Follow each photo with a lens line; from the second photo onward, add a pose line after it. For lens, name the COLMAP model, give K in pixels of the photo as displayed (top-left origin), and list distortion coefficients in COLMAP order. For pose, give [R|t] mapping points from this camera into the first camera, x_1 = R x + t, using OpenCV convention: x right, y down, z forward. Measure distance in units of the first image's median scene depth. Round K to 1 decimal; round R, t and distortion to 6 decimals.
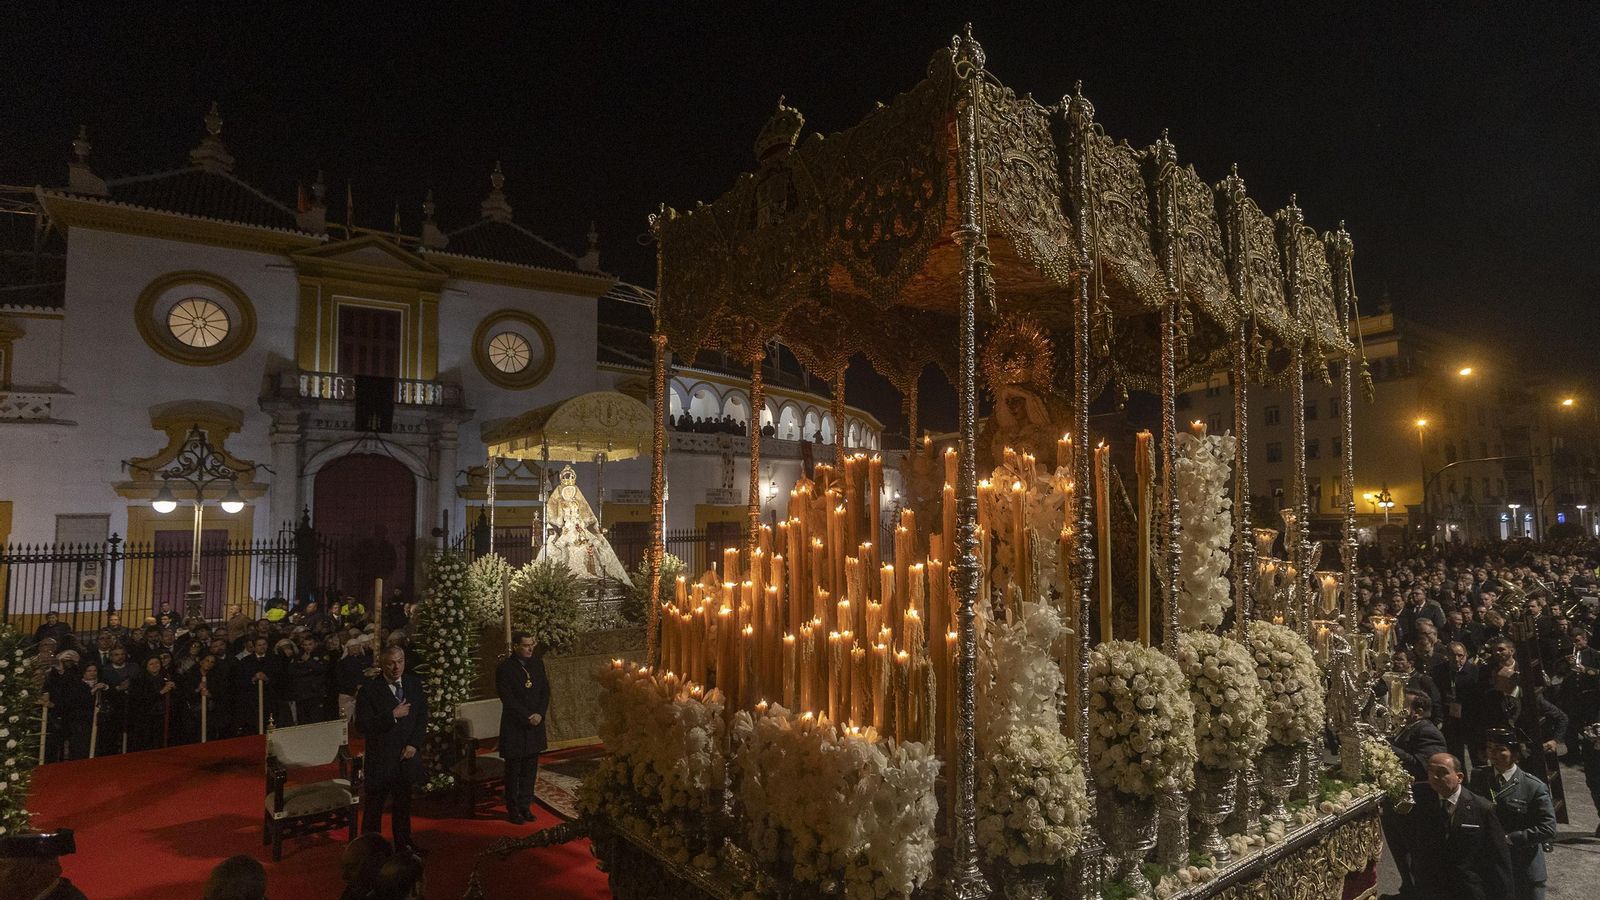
lens RADIAL K [[854.8, 0, 850.5], [0, 854.8, 461.7], [0, 0, 1]] dist [0.007098, -0.000095]
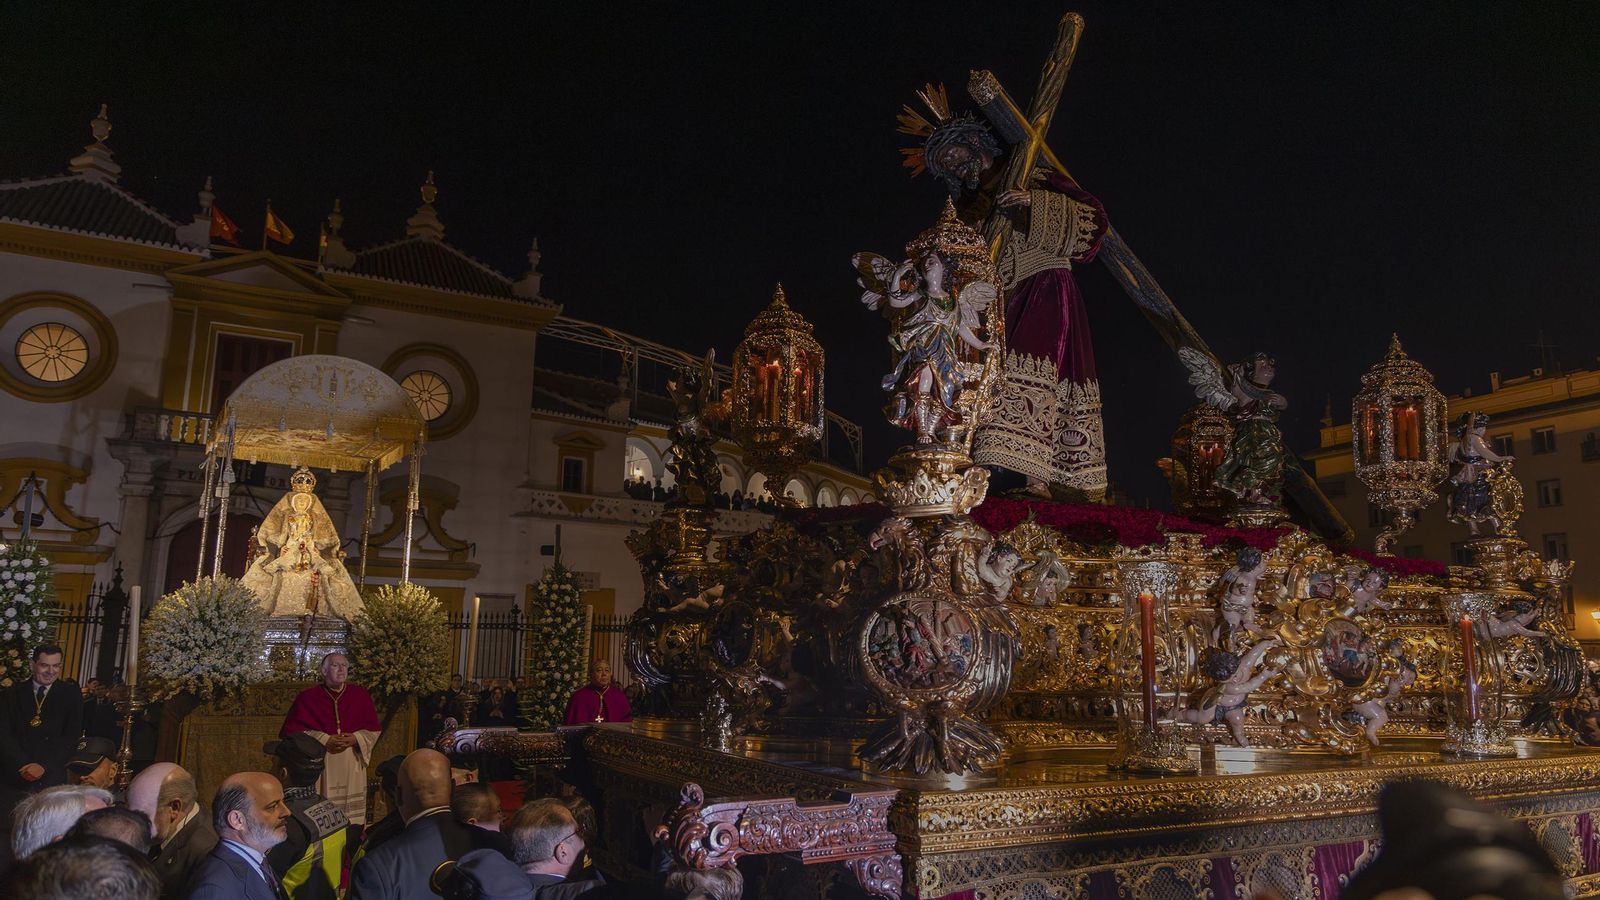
lens RADIAL K [[1066.3, 0, 808.9], [0, 1066.3, 455.6], [0, 0, 1]] dist [-0.000951, 0.010110]
pose [[0.994237, 0.006752, -0.106995, 0.084424], [-0.018332, 0.994023, -0.107621, 0.036063], [0.105629, 0.108962, 0.988418, 0.055970]]
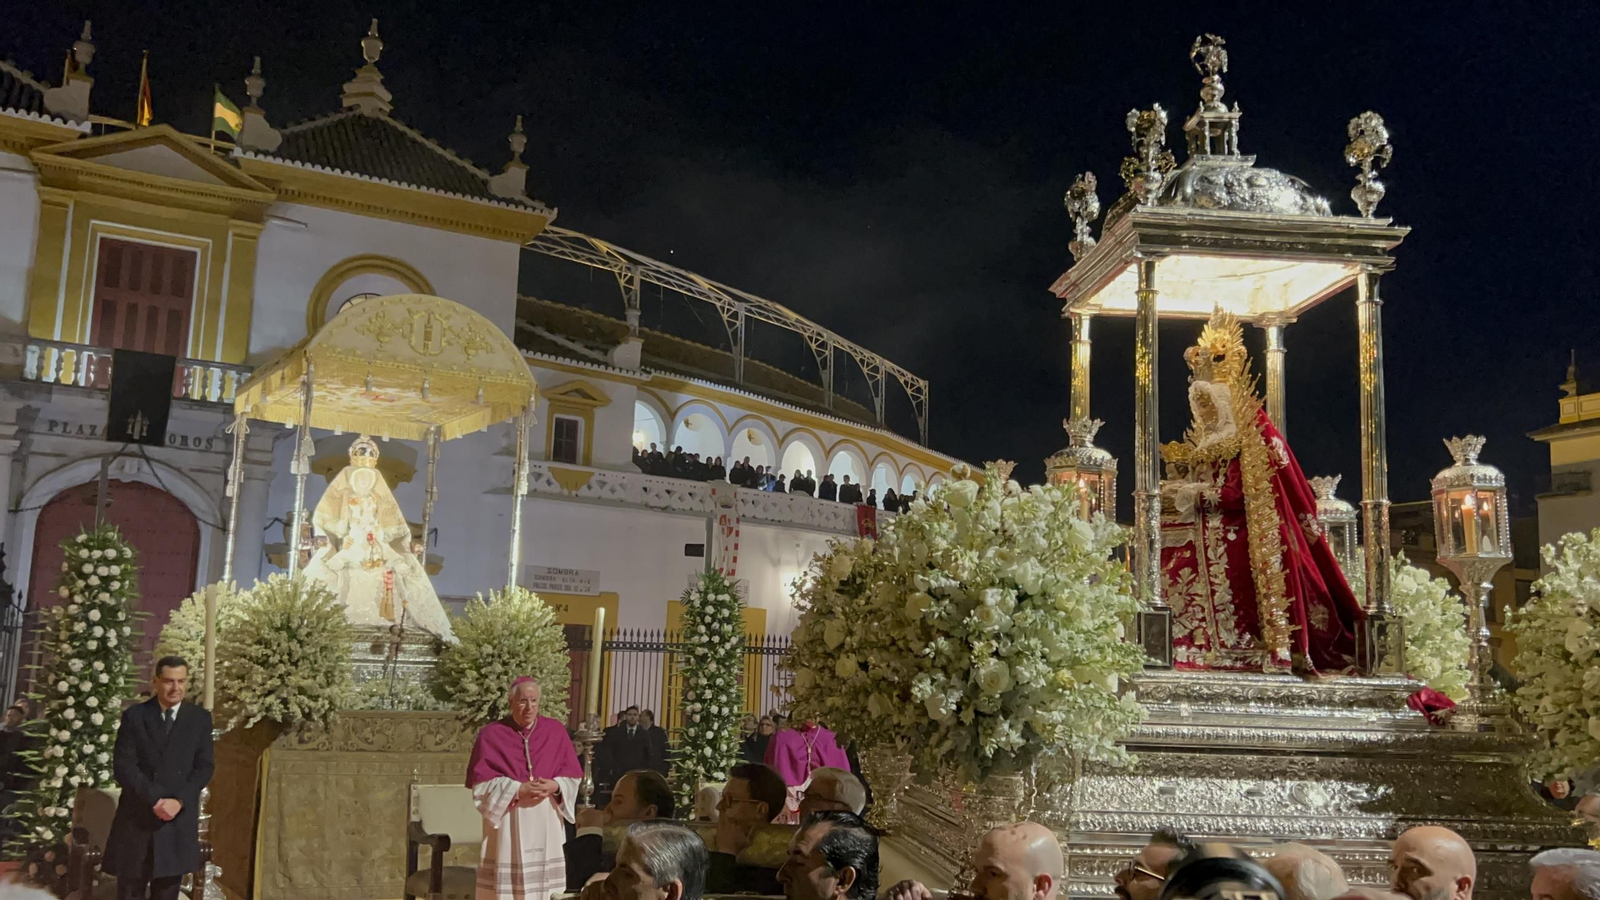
lens RADIAL K [[1470.5, 0, 813.1], [0, 1470.5, 465.6], [0, 0, 1]] dist [0.024437, 0.000000]
pose [[0.993094, 0.035738, -0.111750, 0.033401], [-0.044017, 0.996396, -0.072515, 0.035223], [0.108755, 0.076933, 0.991087, 0.022466]]
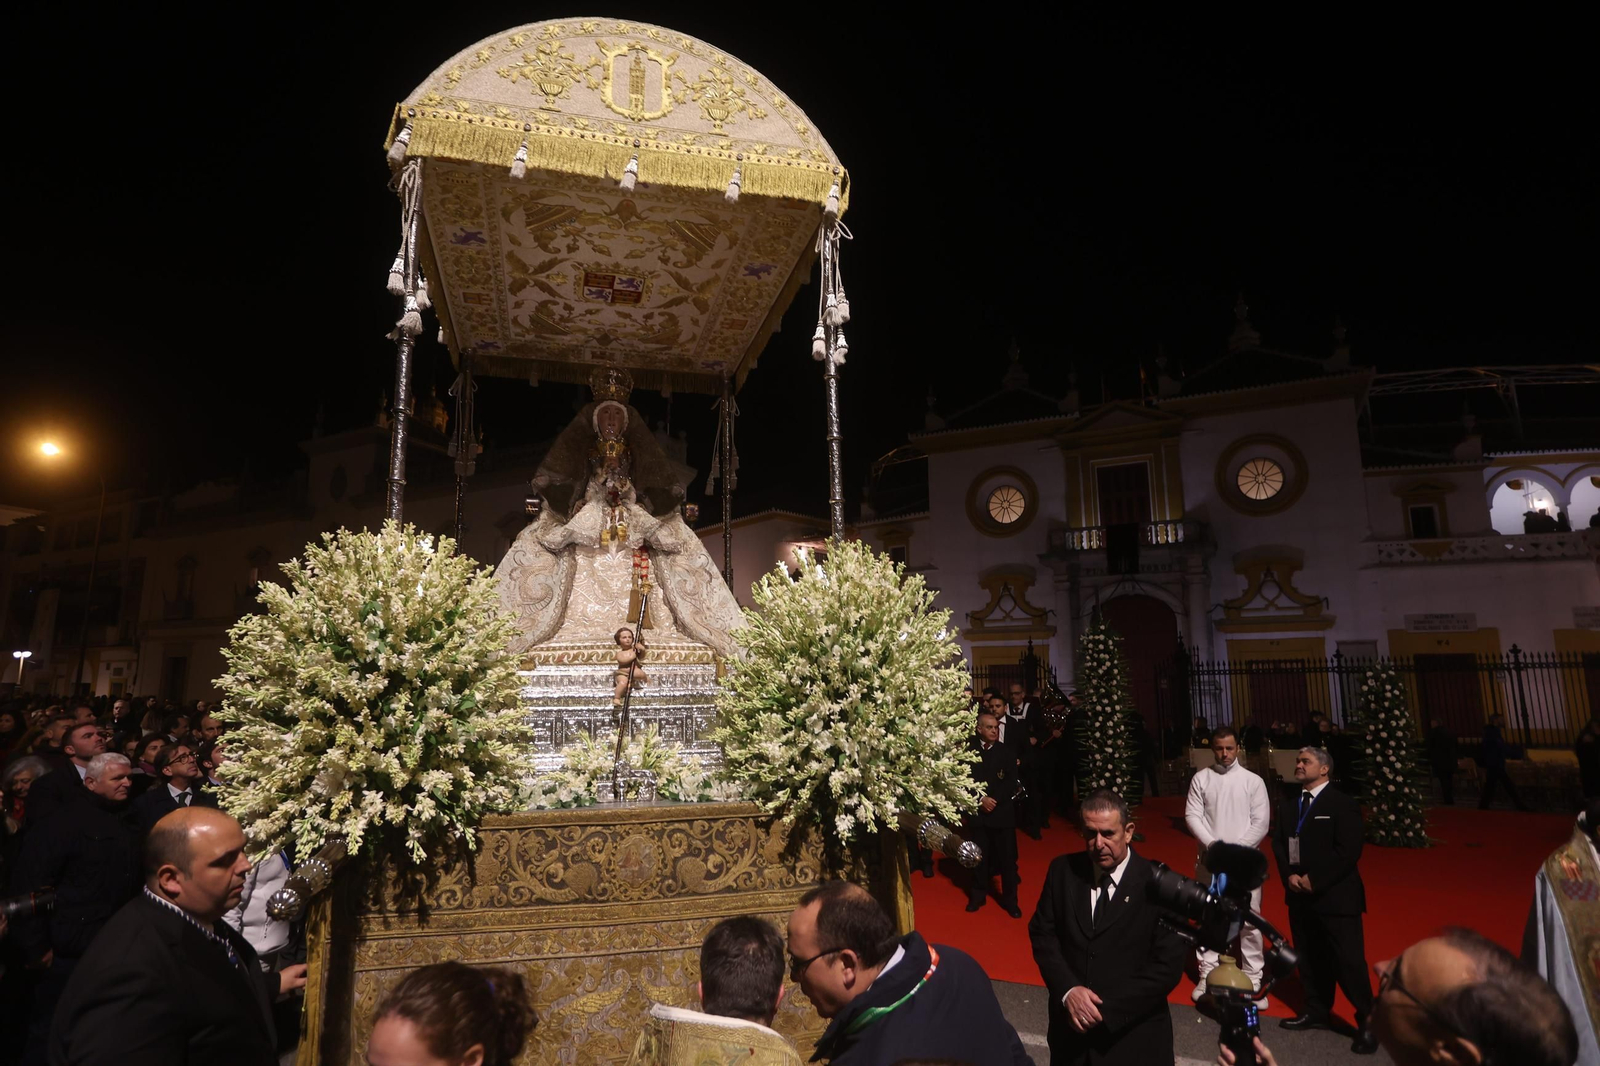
lens RADIAL K [[862.3, 0, 844.3], [0, 862.3, 537.9], [0, 0, 1]] dist [0.006248, 0.006421]
pose [[0.499536, -0.144188, -0.854210, 0.220809], [0.062590, 0.989481, -0.130419, 0.041780], [0.864029, 0.011684, 0.503306, 0.127427]]
